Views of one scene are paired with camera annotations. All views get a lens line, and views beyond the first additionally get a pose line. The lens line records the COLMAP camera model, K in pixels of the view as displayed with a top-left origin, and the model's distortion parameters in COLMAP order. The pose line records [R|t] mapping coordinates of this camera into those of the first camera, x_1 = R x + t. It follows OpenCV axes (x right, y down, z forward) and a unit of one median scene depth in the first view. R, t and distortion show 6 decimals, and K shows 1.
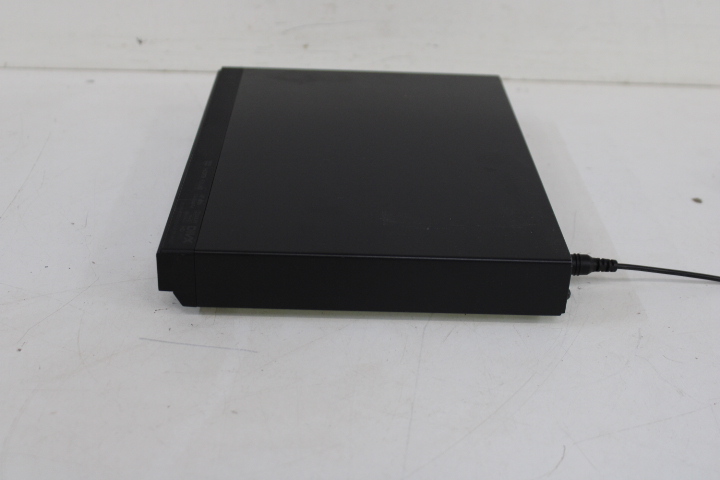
lens RADIAL K [[1019.0, 0, 360.0], [0, 1019.0, 240.0], [0, 0, 1]] dist [-0.042087, -0.022804]
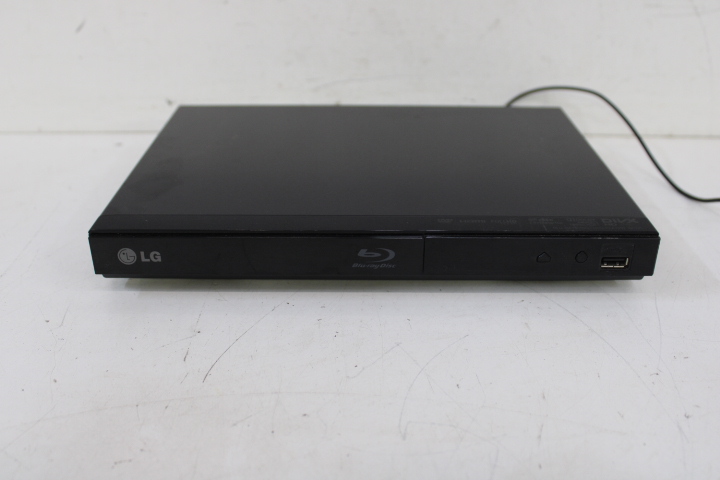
lens RADIAL K [[747.9, 0, 360.0], [0, 747.9, 240.0], [0, 0, 1]] dist [-0.101136, 0.042616]
pose [[0.998491, -0.011831, -0.053625, 0.004665], [0.011156, 0.999855, -0.012870, -0.063098], [0.053770, 0.012252, 0.998478, 0.363275]]
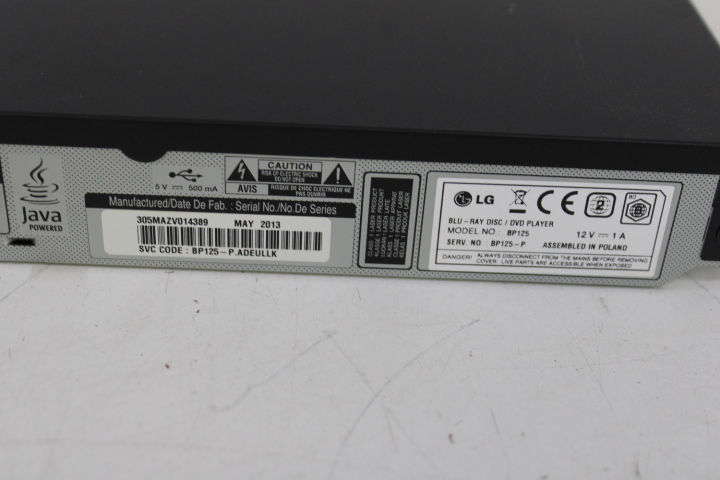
lens RADIAL K [[1148.7, 0, 360.0], [0, 1148.7, 240.0], [0, 0, 1]] dist [-0.044122, 0.161757]
pose [[0.999319, 0.033648, -0.015128, 0.016696], [-0.031901, 0.994088, 0.103784, -0.067009], [0.018530, -0.103231, 0.994485, 0.509352]]
